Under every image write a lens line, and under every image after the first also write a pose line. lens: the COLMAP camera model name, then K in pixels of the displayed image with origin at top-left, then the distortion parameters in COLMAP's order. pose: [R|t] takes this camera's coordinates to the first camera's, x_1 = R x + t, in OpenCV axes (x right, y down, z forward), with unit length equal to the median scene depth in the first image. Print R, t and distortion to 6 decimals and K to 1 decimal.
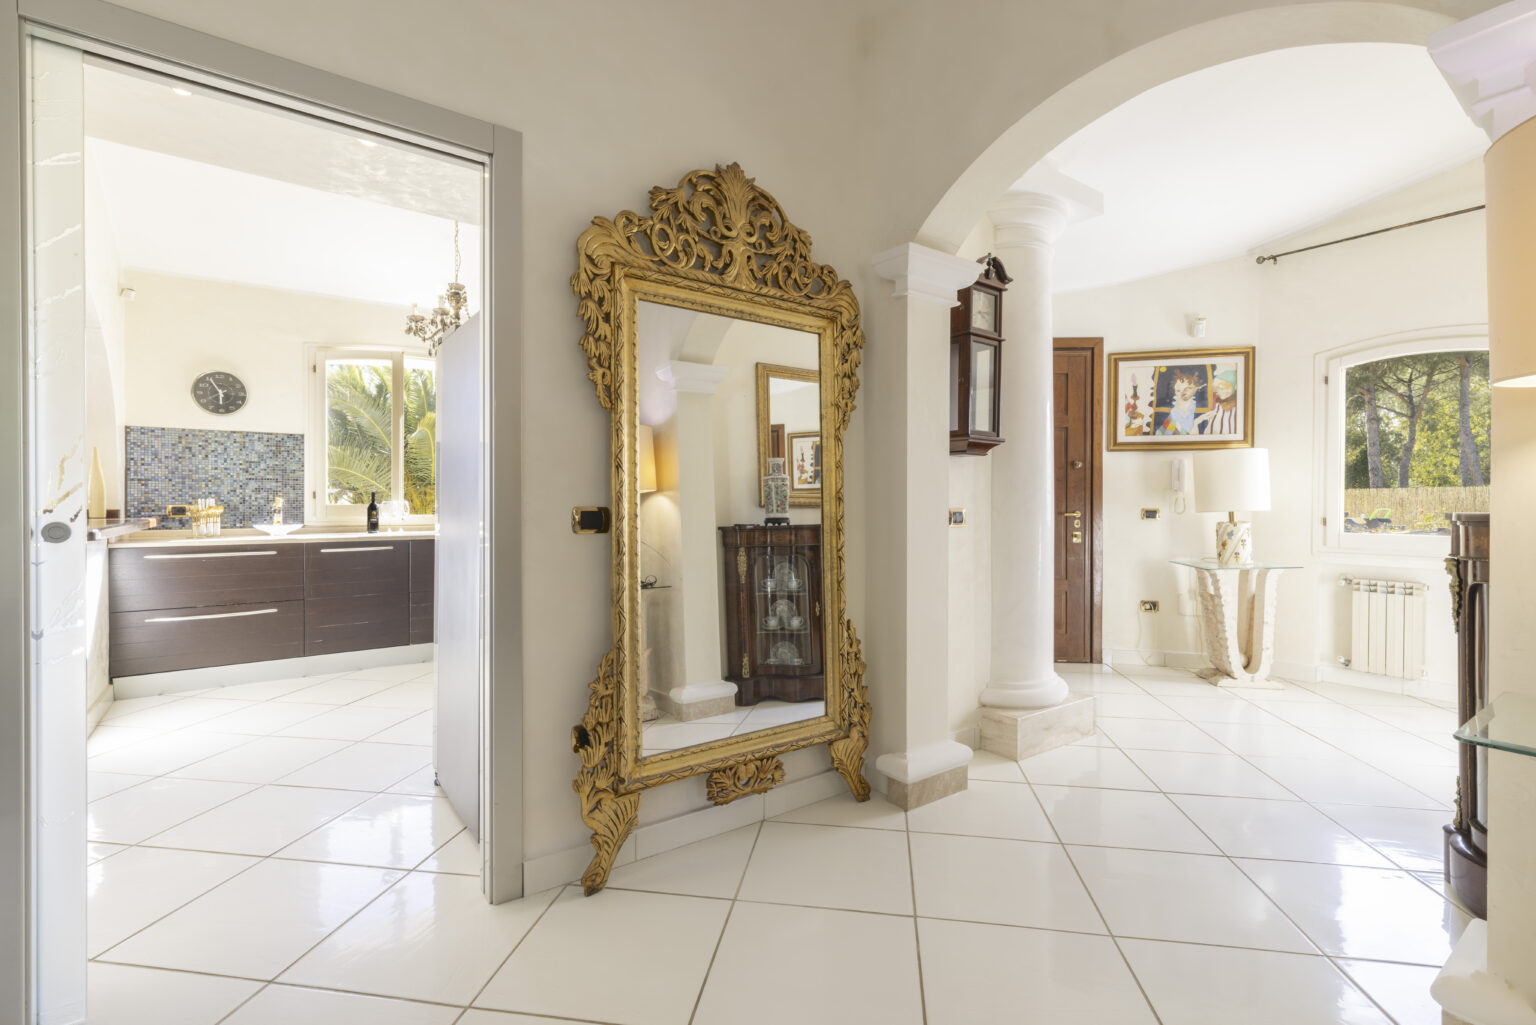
lens RADIAL K [[691.4, 0, 767.8], [0, 691.4, 502.7], [0, 0, 1]] dist [0.002407, -0.000347]
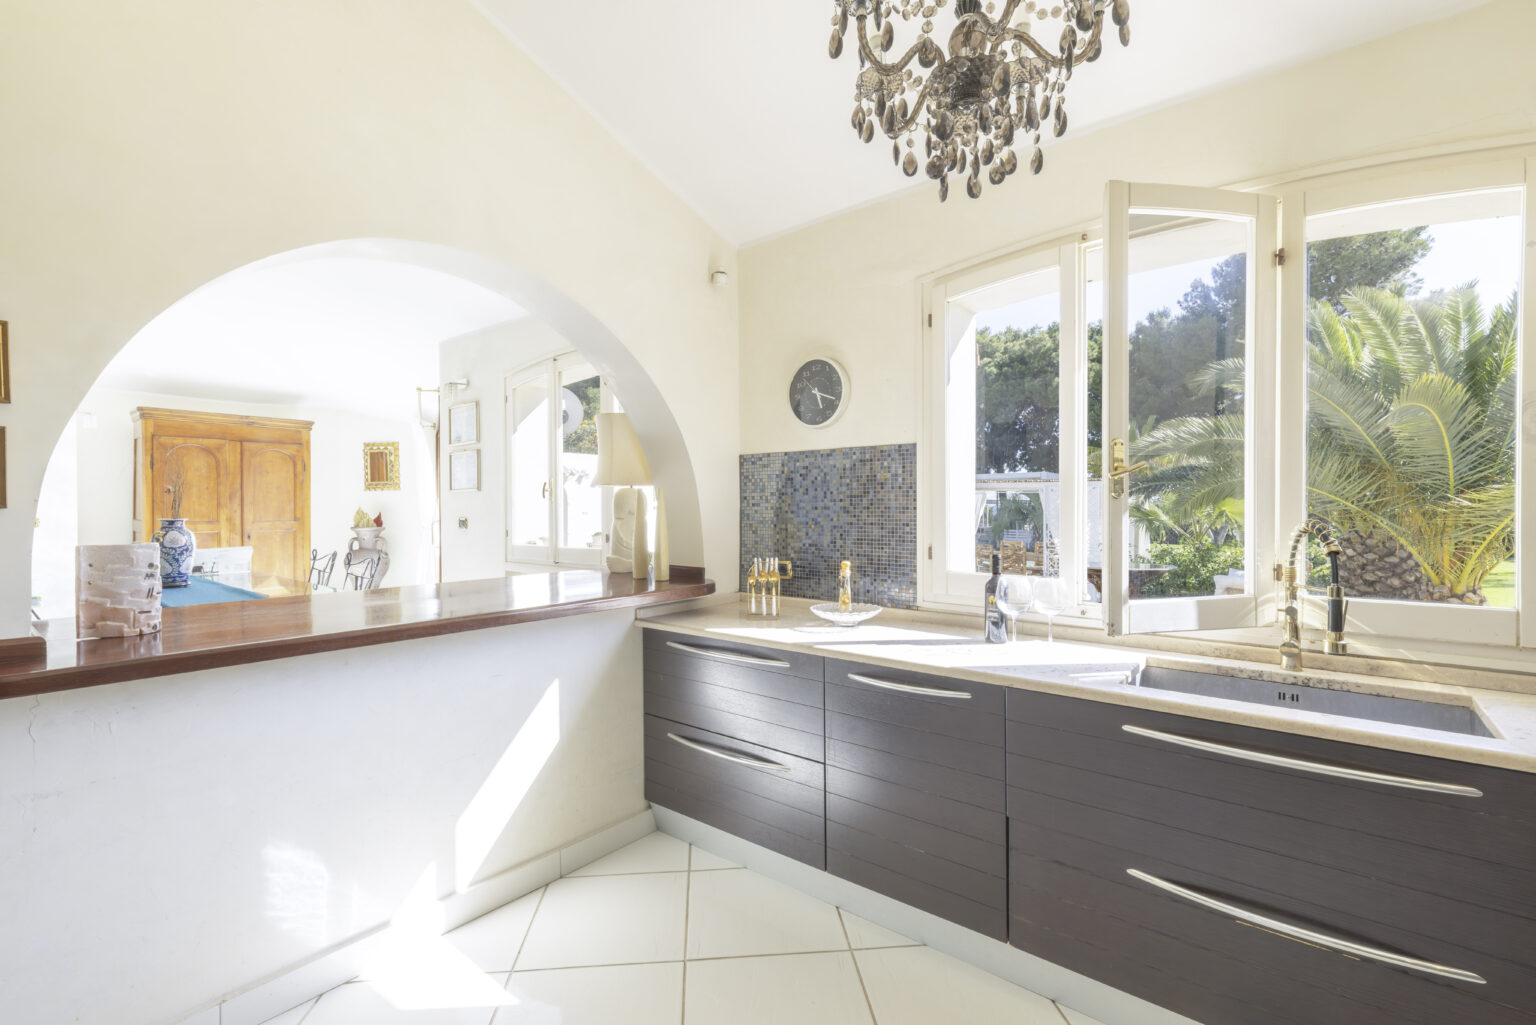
lens RADIAL K [[691.4, 0, 766.9], [0, 691.4, 507.9], [0, 0, 1]] dist [0.002407, -0.000347]
pose [[0.246871, -0.000185, -0.969048, -0.173073], [0.000979, 1.000000, 0.000059, -0.050390], [0.969048, -0.000963, 0.246871, 0.803248]]
